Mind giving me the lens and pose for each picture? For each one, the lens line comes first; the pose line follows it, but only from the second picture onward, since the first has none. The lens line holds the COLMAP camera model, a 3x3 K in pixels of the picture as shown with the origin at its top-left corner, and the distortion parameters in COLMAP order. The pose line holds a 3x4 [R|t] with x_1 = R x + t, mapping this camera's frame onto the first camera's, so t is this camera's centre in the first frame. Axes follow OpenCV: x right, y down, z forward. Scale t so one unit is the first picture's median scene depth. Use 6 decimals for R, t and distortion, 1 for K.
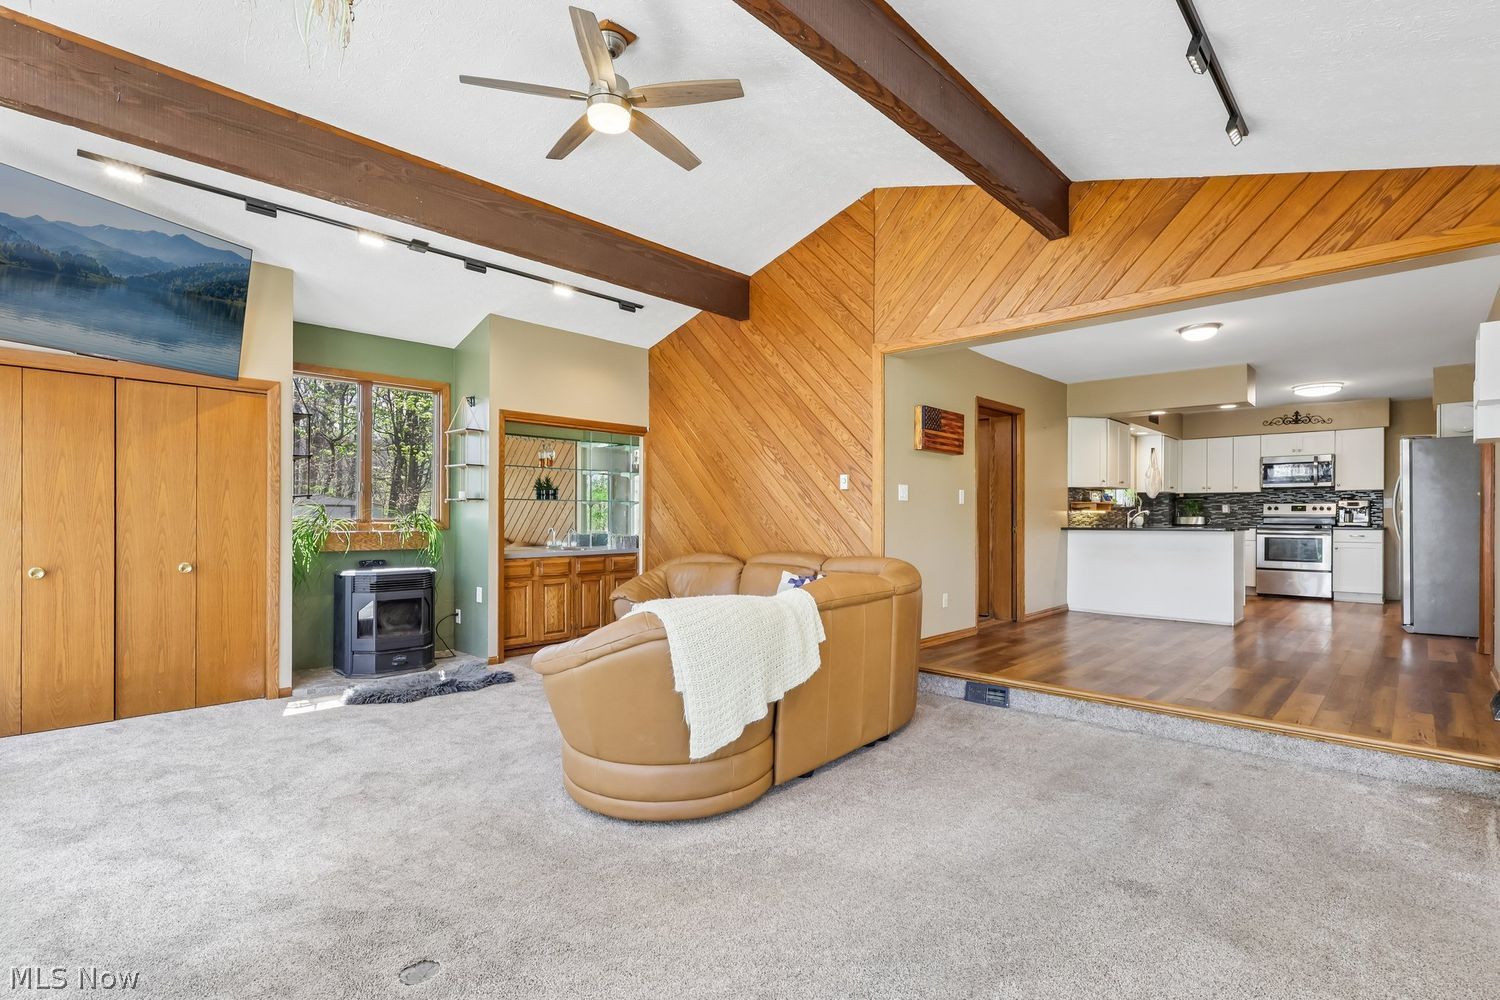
lens RADIAL K [[700.0, 0, 745.8], [0, 700.0, 516.1], [0, 0, 1]] dist [-0.000590, 0.000548]
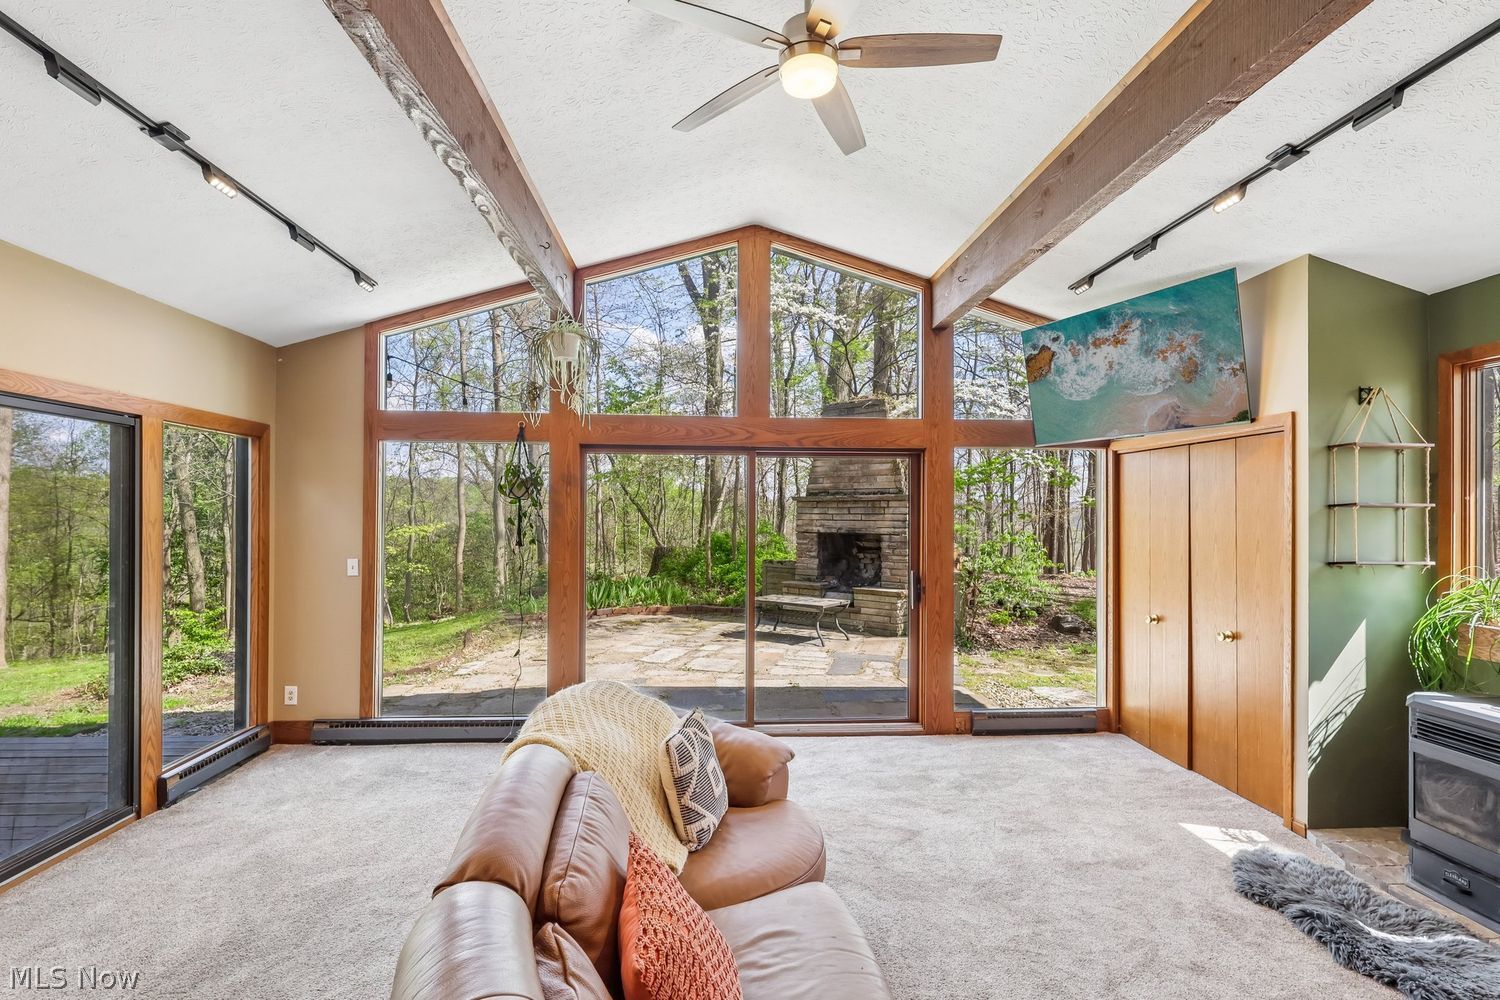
lens RADIAL K [[703.9, 0, 744.3], [0, 703.9, 520.1], [0, 0, 1]] dist [-0.001217, 0.000009]
pose [[-0.679990, 0.003176, -0.733214, 0.150719], [-0.002963, 0.999971, 0.007079, -0.040365], [0.733215, 0.006986, -0.679961, 0.556701]]
